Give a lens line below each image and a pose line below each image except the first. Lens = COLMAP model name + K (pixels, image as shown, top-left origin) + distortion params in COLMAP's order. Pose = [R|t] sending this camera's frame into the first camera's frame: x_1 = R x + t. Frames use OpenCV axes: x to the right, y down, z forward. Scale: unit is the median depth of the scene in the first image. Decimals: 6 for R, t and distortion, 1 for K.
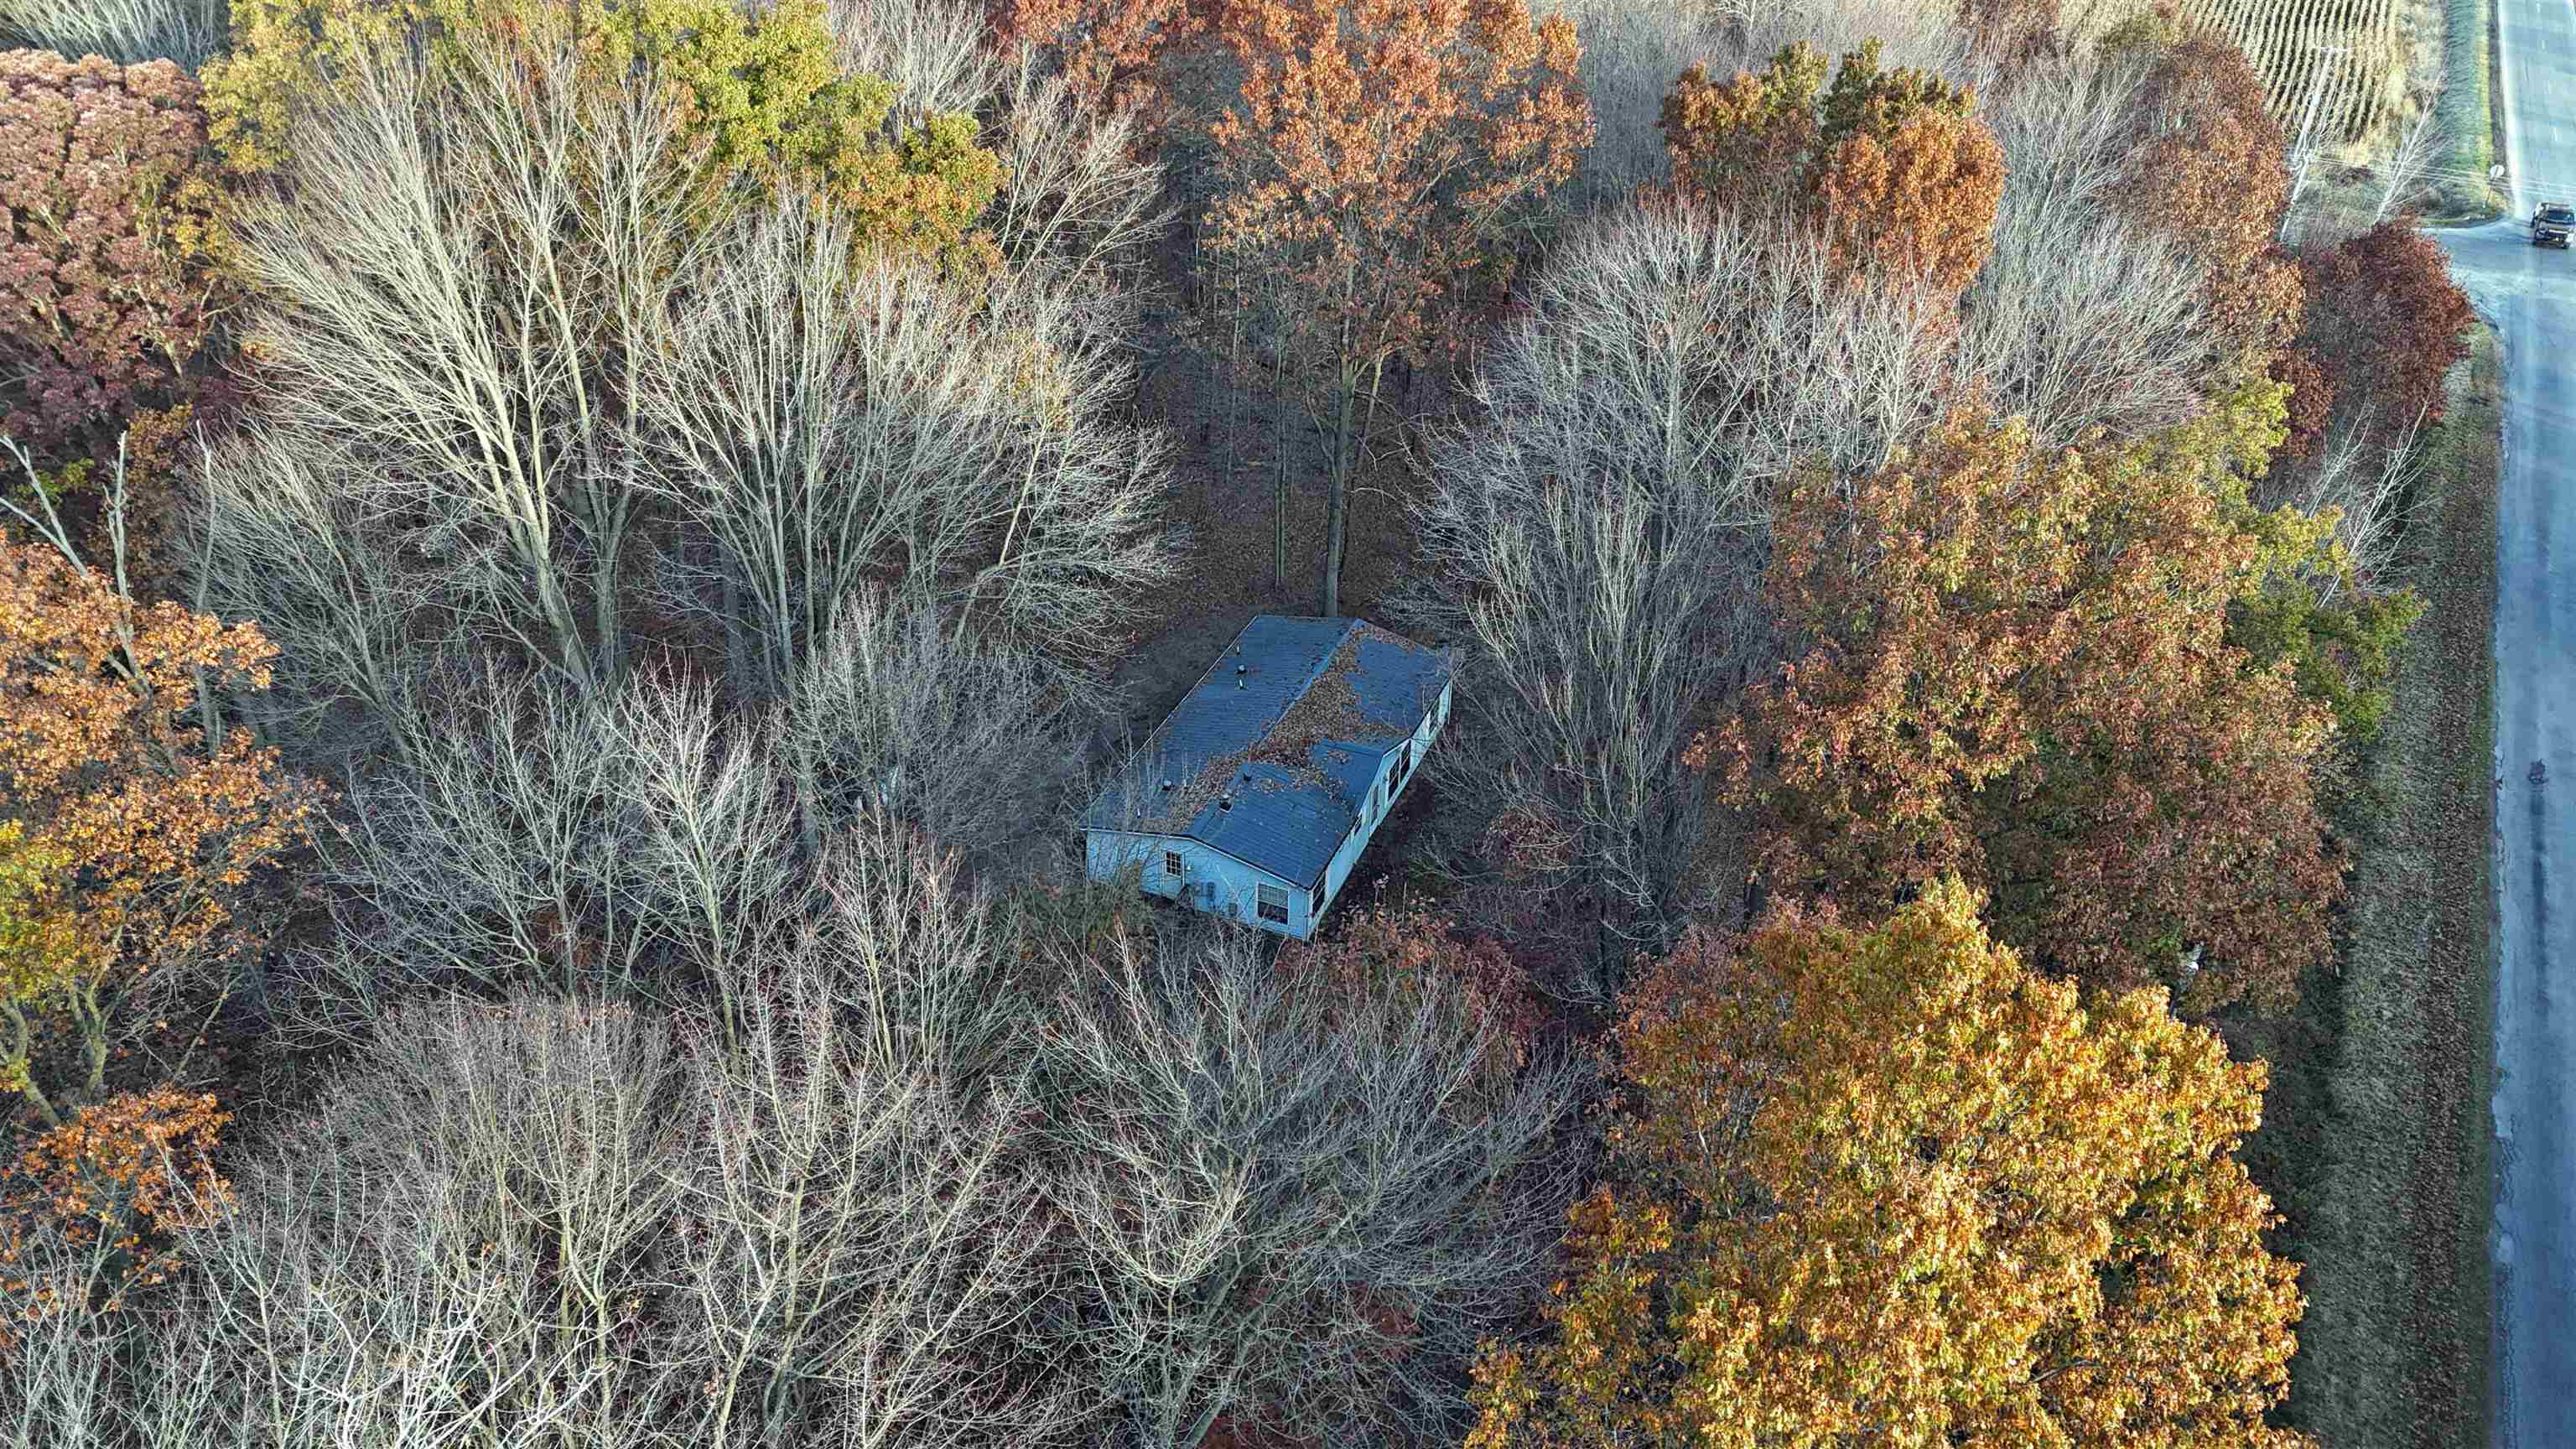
lens RADIAL K [[1837.8, 0, 1277.6], [0, 1837.8, 725.0], [0, 0, 1]] dist [0.003886, -0.000227]
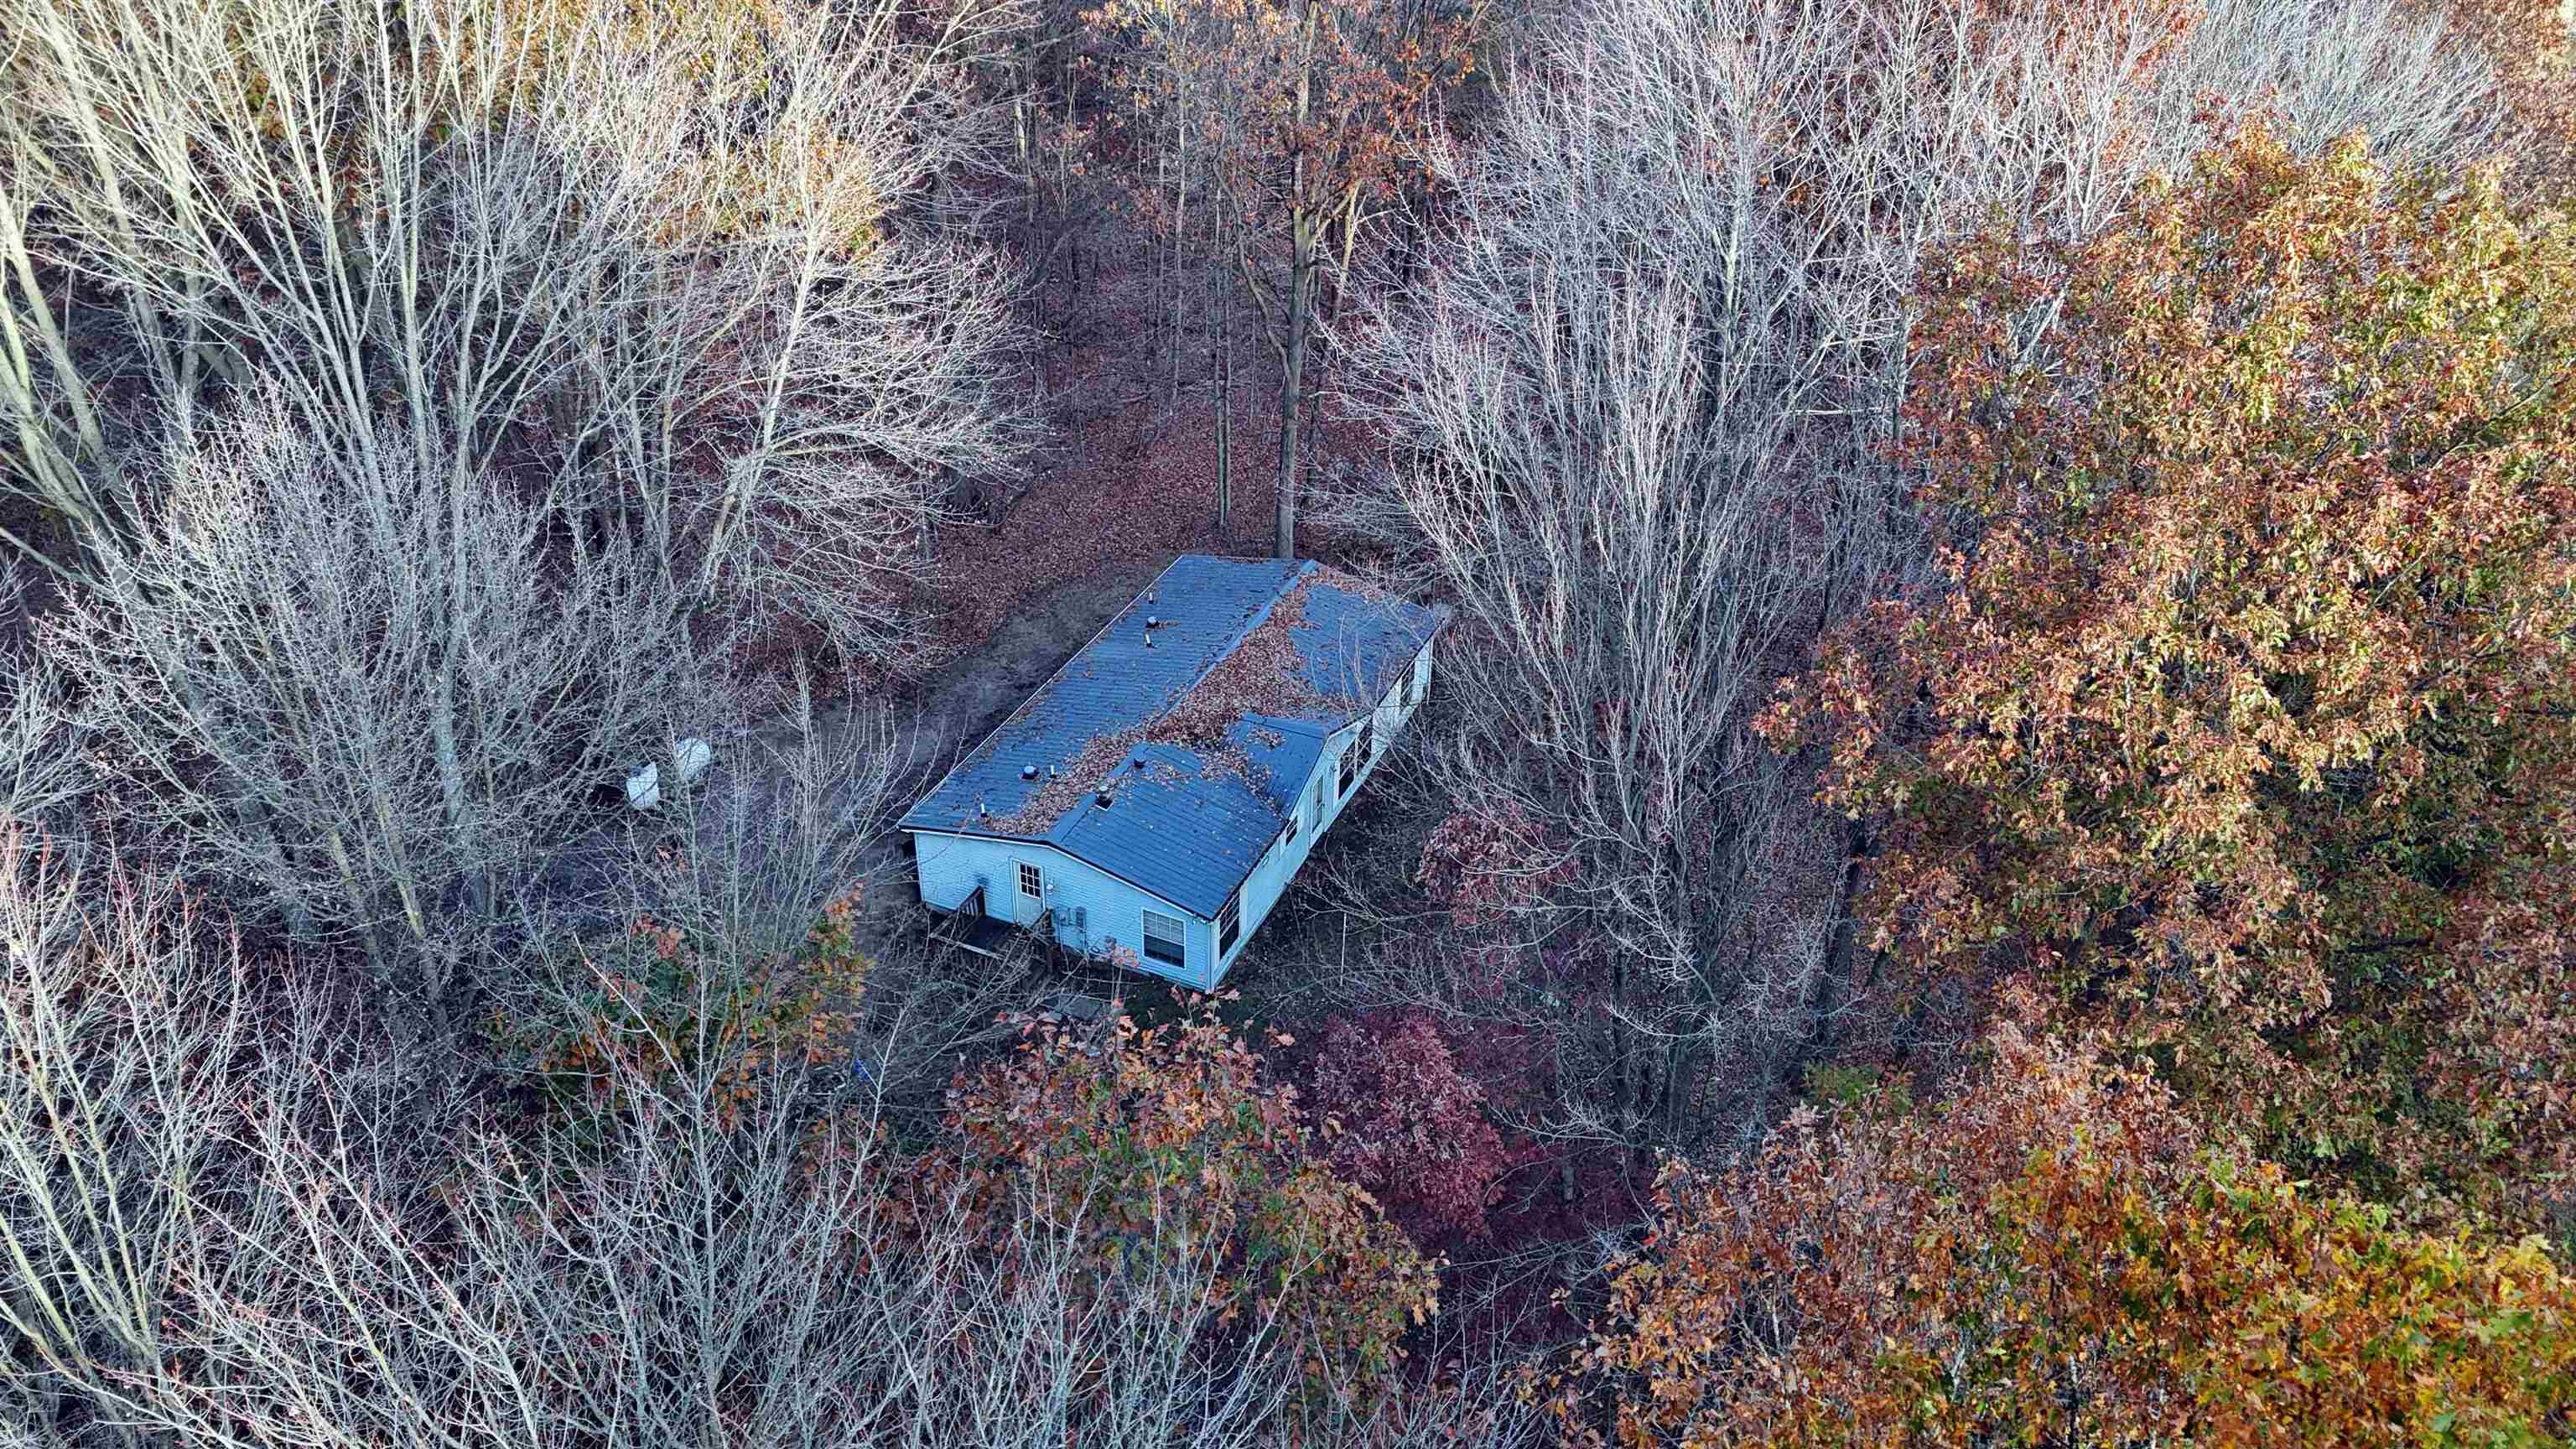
lens RADIAL K [[1837.8, 0, 1298.8], [0, 1837.8, 728.8], [0, 0, 1]] dist [0.003886, -0.000227]
pose [[0.999774, 0.018246, -0.010915, 0.080801], [-0.018248, 0.999833, -0.000080, 0.020530], [0.010912, 0.000279, 0.999940, 0.403950]]
